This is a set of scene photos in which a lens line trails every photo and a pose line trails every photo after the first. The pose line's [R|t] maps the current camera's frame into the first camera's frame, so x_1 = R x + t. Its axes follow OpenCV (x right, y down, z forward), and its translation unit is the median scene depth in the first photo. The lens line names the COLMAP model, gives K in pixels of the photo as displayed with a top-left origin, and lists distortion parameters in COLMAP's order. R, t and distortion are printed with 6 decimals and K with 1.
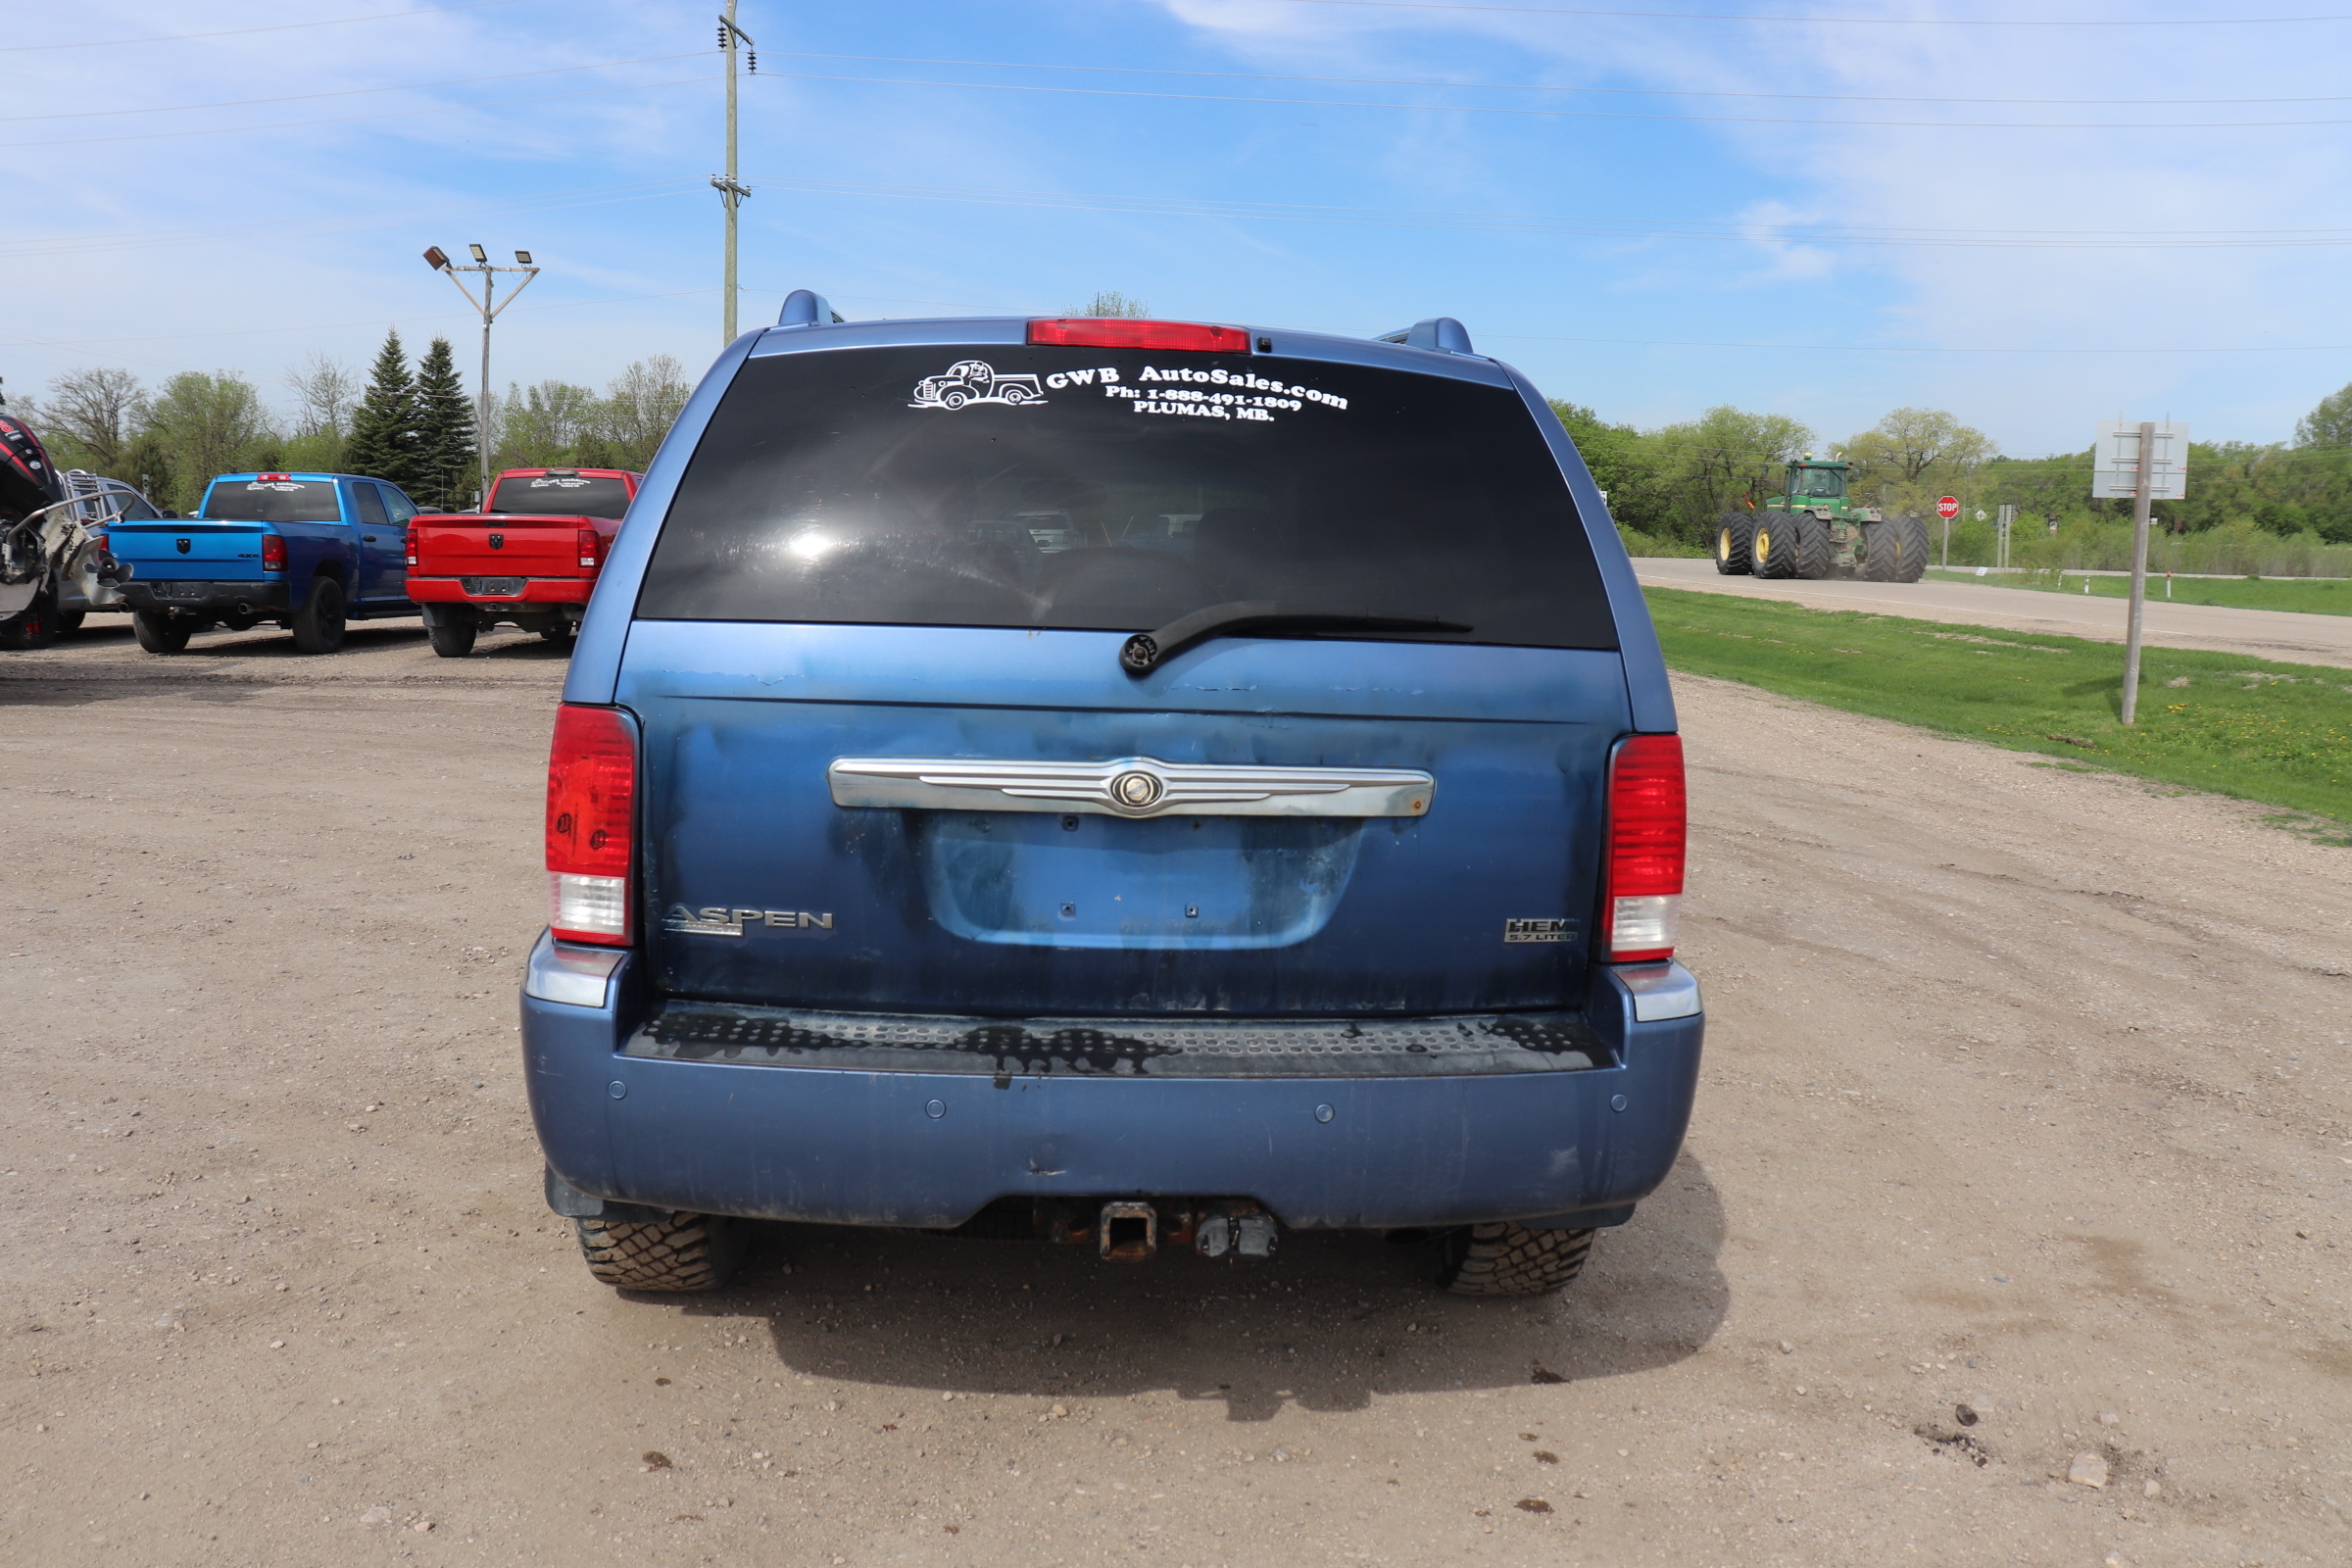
lens RADIAL K [[1936.9, 0, 1178.9], [0, 1936.9, 769.0], [0, 0, 1]] dist [-0.170975, 0.156942]
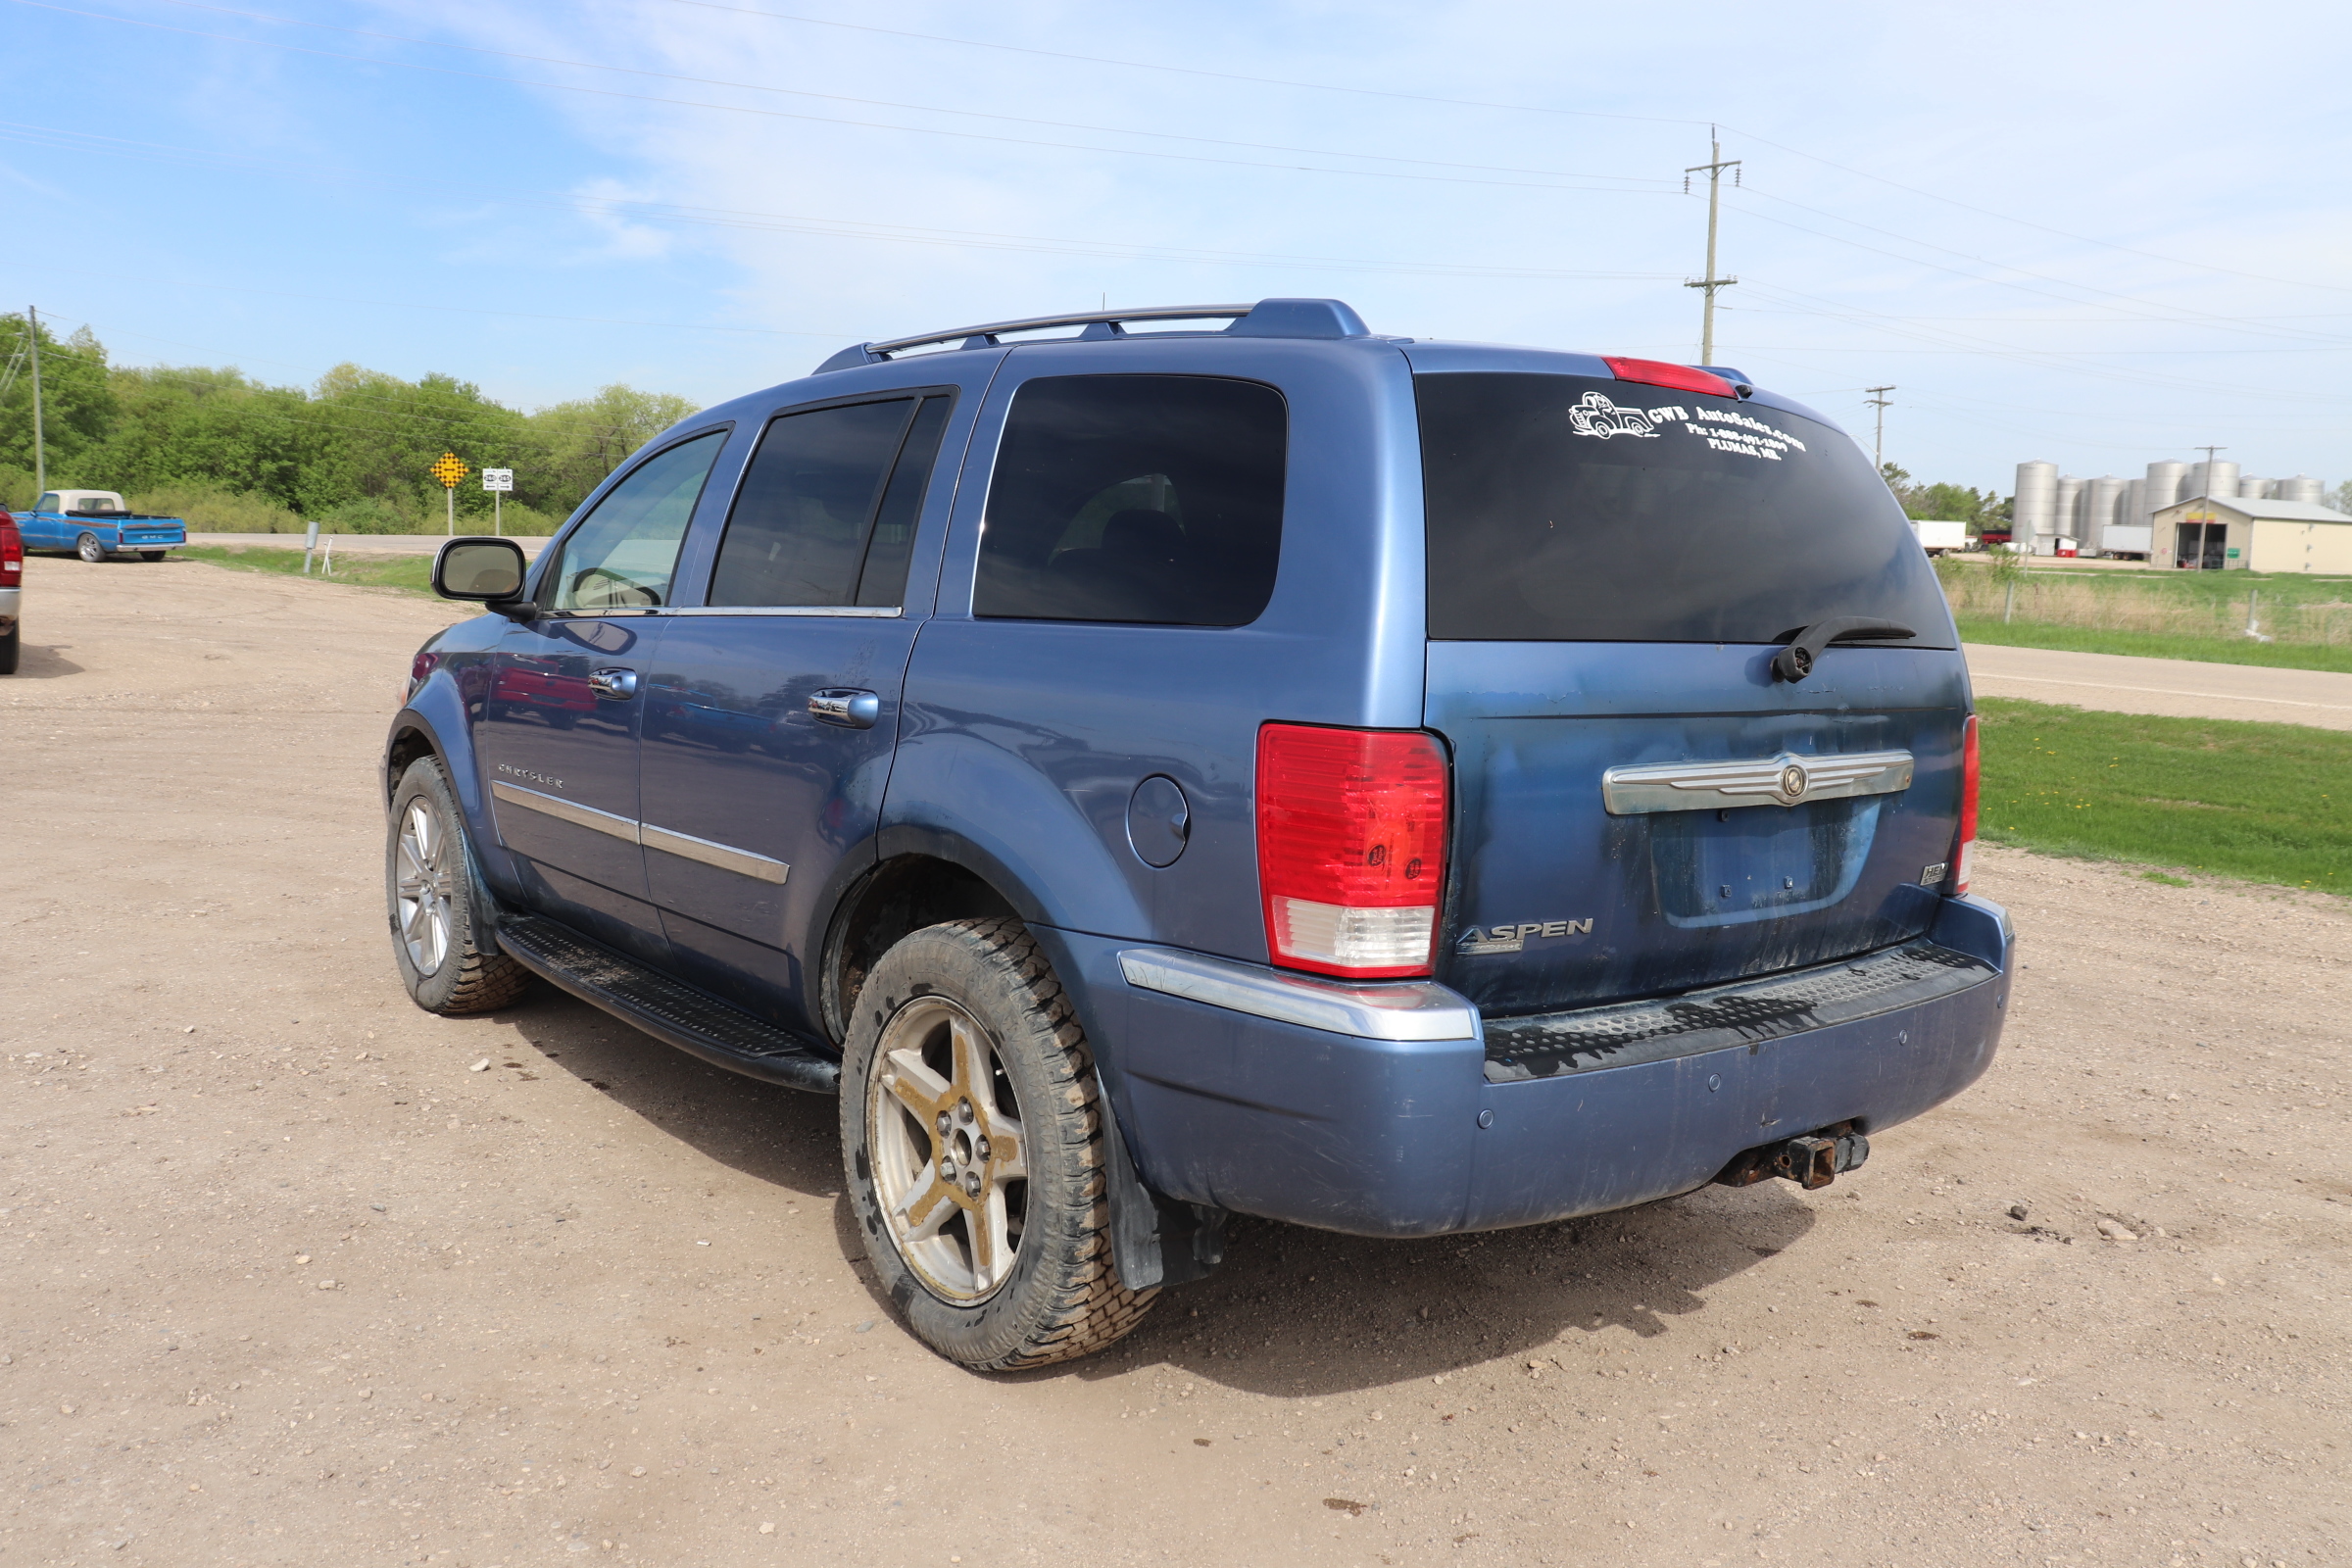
lens RADIAL K [[1936.9, 0, 1178.9], [0, 1936.9, 769.0], [0, 0, 1]] dist [-0.170975, 0.156942]
pose [[0.832831, -0.059946, 0.550272, -0.898973], [0.053356, 0.998183, 0.027987, -0.045242], [-0.550950, 0.006052, 0.834517, 0.239476]]
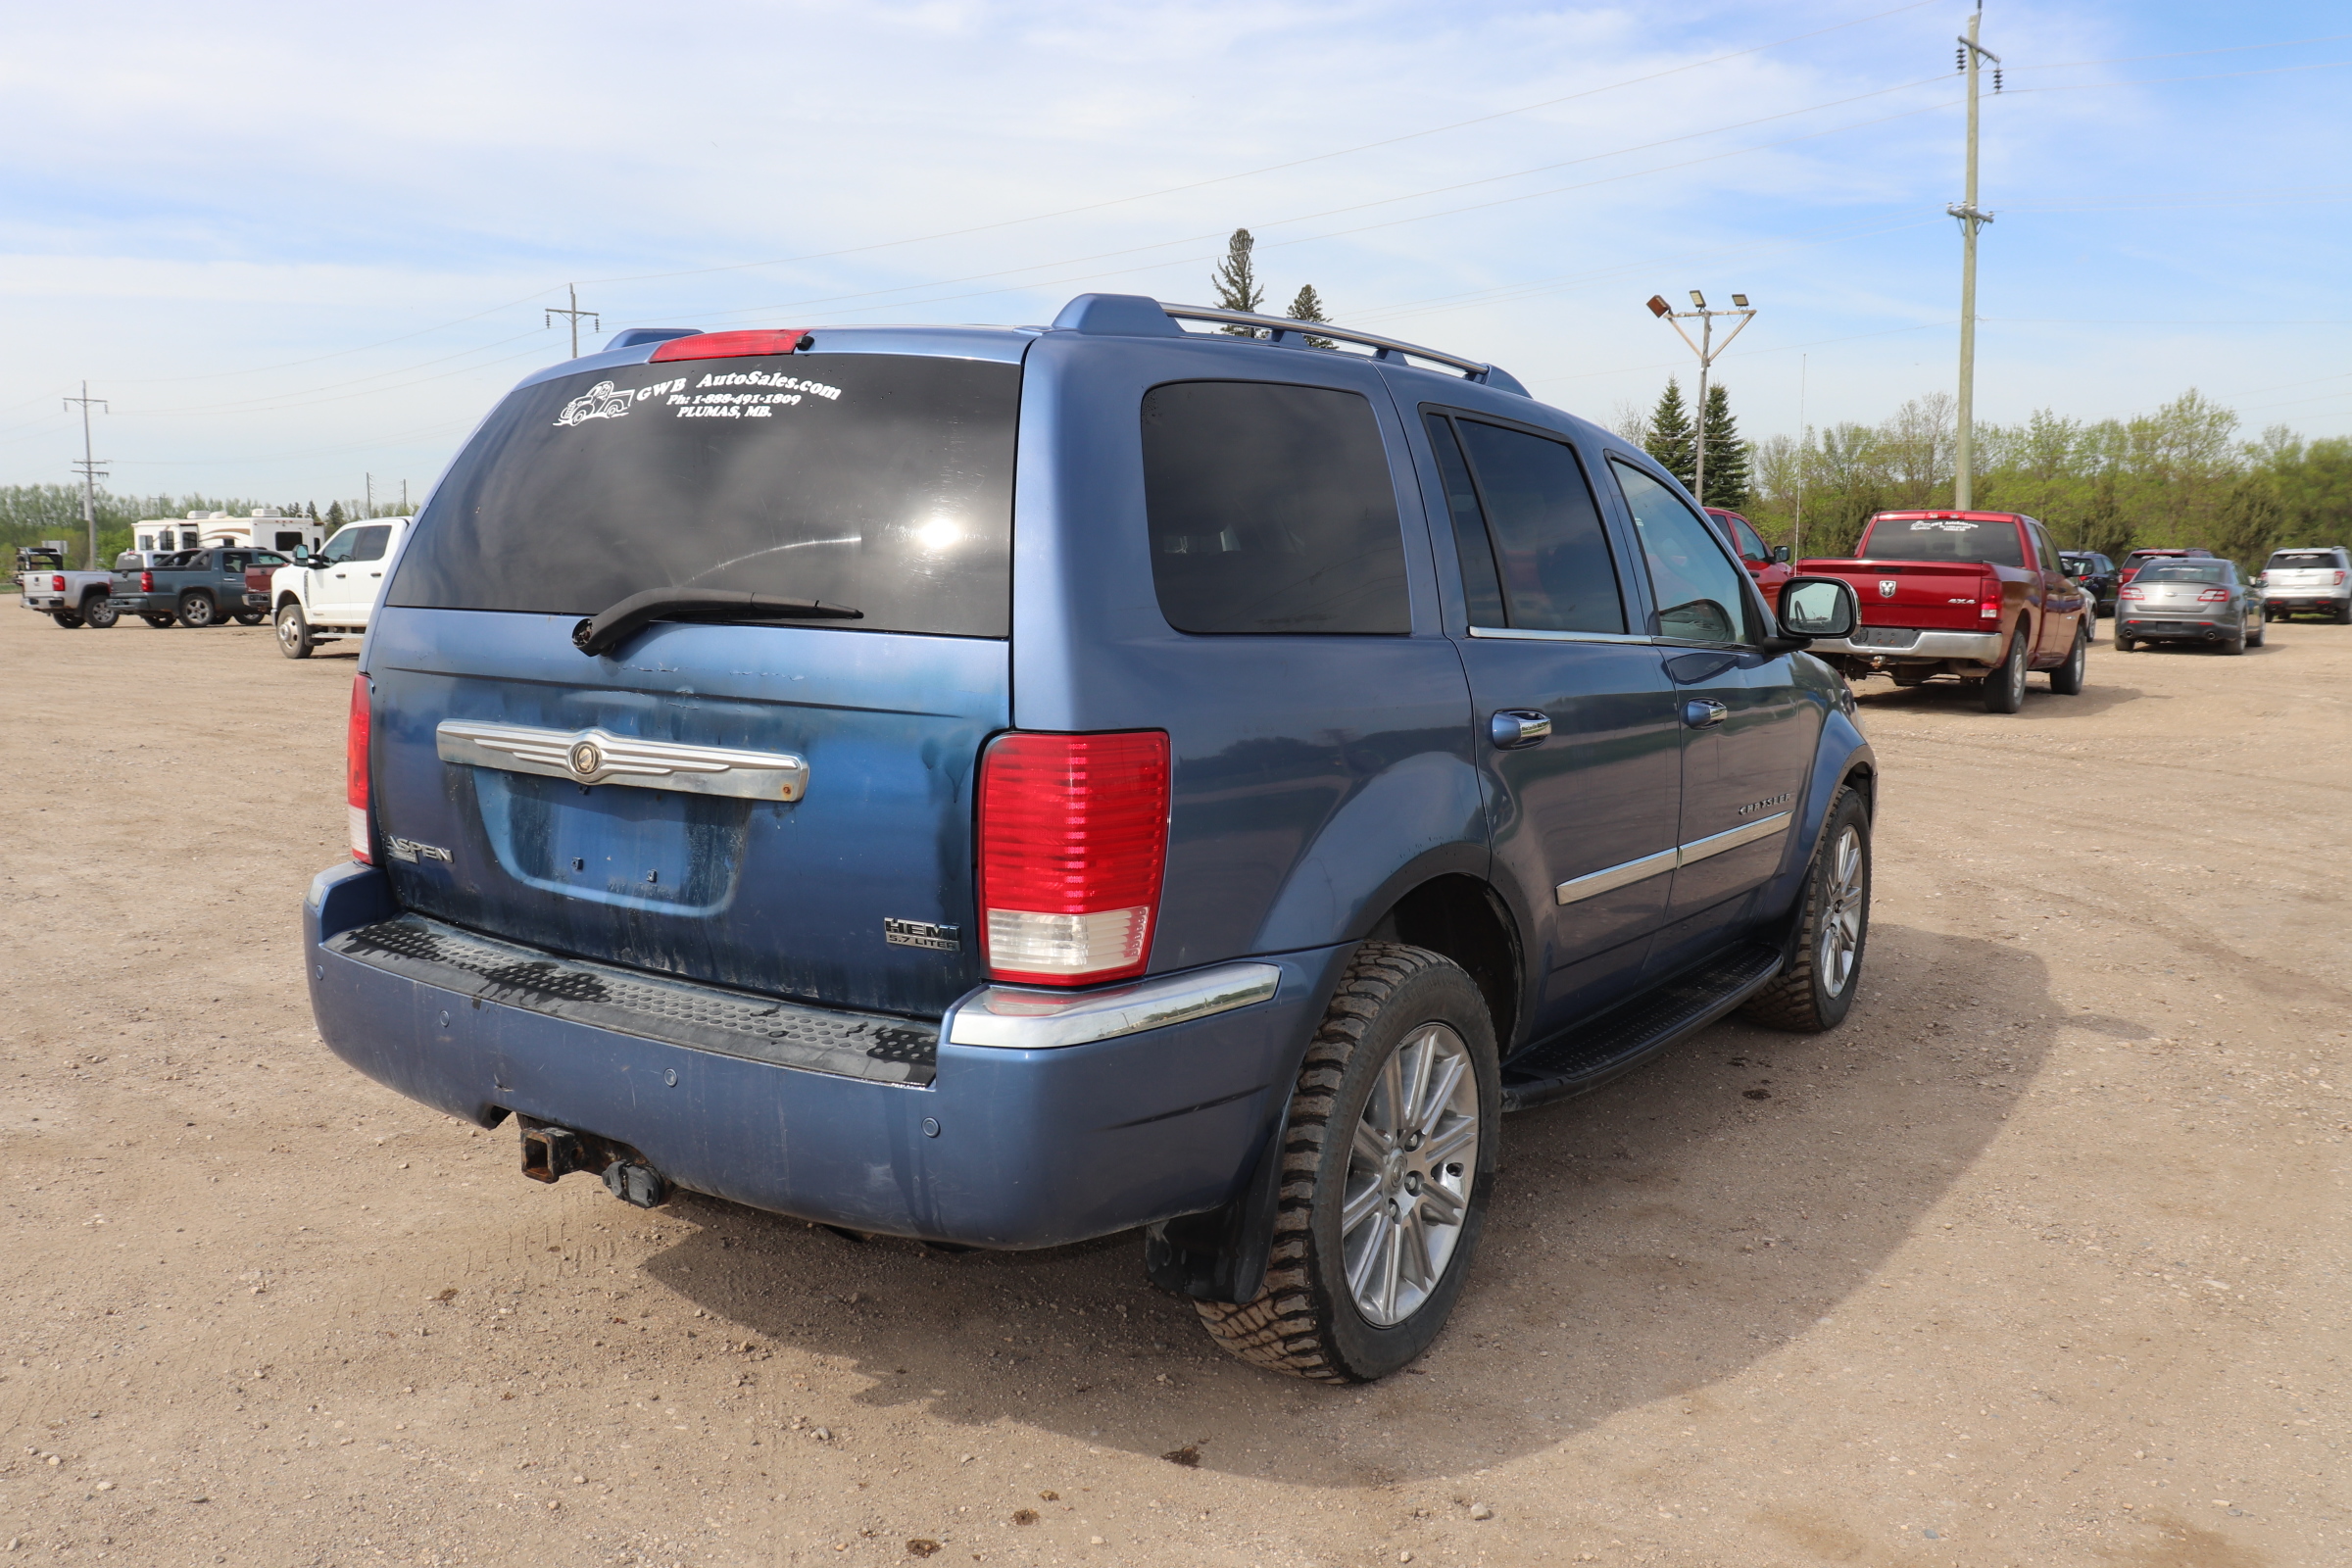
lens RADIAL K [[1936.9, 0, 1178.9], [0, 1936.9, 769.0], [0, 0, 1]] dist [-0.170975, 0.156942]
pose [[0.788438, 0.052083, -0.612905, 0.863259], [-0.065709, 0.997839, 0.000265, -0.005629], [0.611594, 0.040064, 0.790157, 0.326067]]
